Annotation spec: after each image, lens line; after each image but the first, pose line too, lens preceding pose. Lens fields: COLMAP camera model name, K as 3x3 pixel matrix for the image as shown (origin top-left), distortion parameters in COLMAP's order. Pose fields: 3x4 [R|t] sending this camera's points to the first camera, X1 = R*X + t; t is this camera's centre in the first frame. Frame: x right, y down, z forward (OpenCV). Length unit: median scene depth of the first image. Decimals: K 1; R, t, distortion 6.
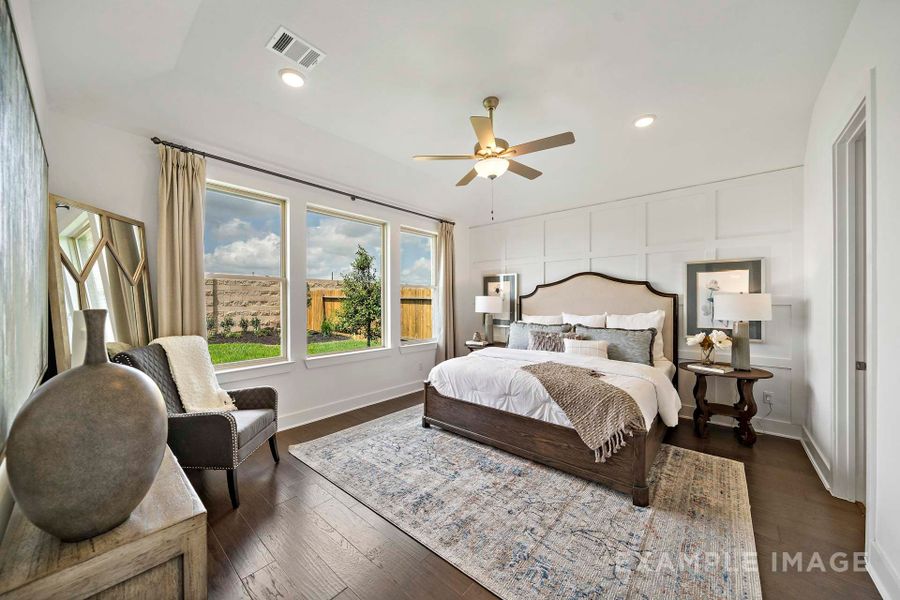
lens RADIAL K [[318.3, 0, 450.0], [0, 318.3, 300.0], [0, 0, 1]] dist [-0.000068, -0.000035]
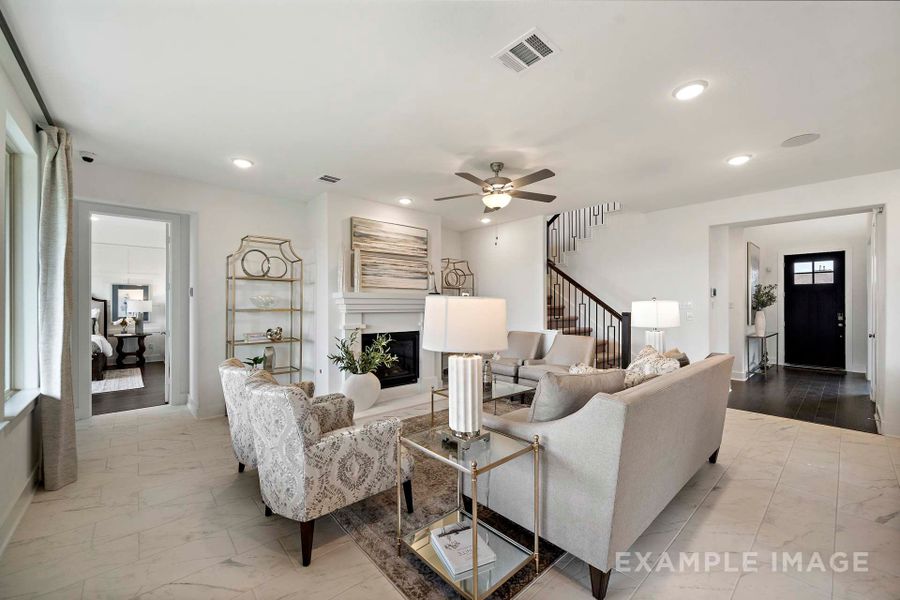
lens RADIAL K [[357.5, 0, 450.0], [0, 357.5, 300.0], [0, 0, 1]] dist [0.000099, -0.000034]
pose [[0.127249, 0.005494, 0.991856, -1.263309], [0.002220, 0.999981, -0.005824, -0.002467], [-0.991868, 0.002943, 0.127234, -1.441684]]
